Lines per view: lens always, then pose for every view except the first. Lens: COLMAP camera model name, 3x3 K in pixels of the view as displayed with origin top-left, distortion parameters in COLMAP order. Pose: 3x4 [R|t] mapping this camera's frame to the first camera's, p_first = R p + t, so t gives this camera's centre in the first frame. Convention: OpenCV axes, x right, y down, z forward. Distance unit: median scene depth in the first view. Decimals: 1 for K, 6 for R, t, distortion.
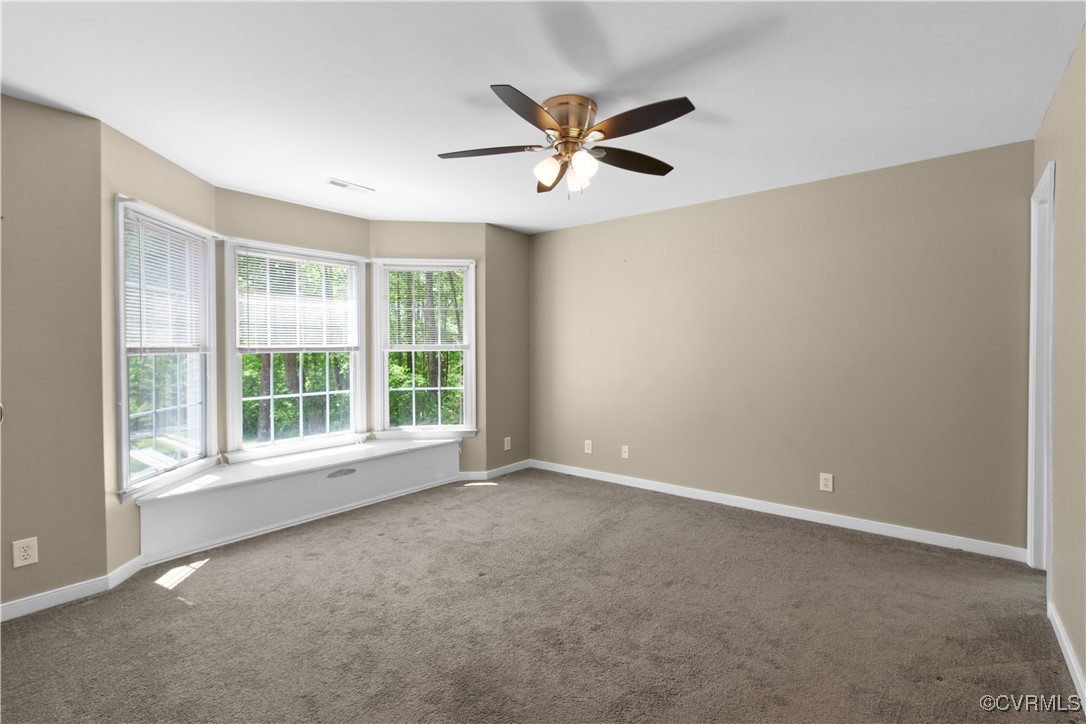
lens RADIAL K [[508.8, 0, 545.0], [0, 508.8, 355.0], [0, 0, 1]] dist [0.002648, -0.001075]
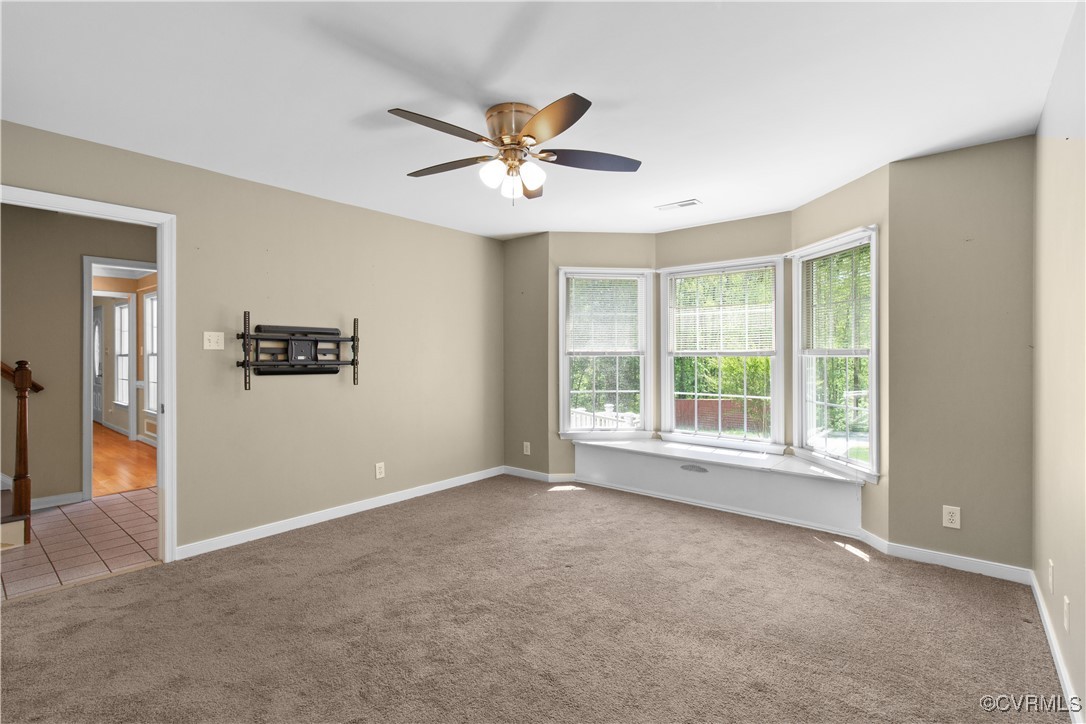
lens RADIAL K [[508.8, 0, 542.2], [0, 508.8, 353.7], [0, 0, 1]] dist [0.002648, -0.001075]
pose [[-0.038545, 0.004243, -0.999248, 0.686807], [-0.014476, 0.999884, 0.004804, -0.011535], [0.999152, 0.014650, -0.038480, 0.716767]]
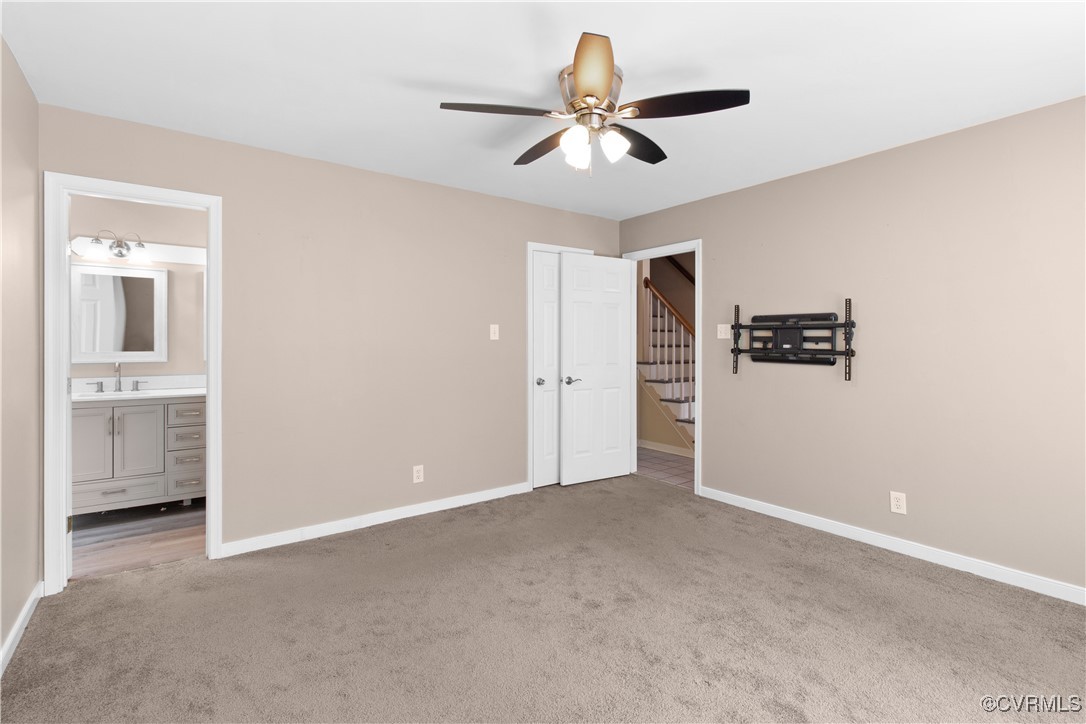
lens RADIAL K [[508.8, 0, 560.4], [0, 508.8, 347.9], [0, 0, 1]] dist [0.002648, -0.001075]
pose [[-0.965470, -0.002616, 0.260501, -0.086422], [0.002960, 0.999775, 0.021010, -0.010406], [-0.260497, 0.021055, -0.965245, 1.226594]]
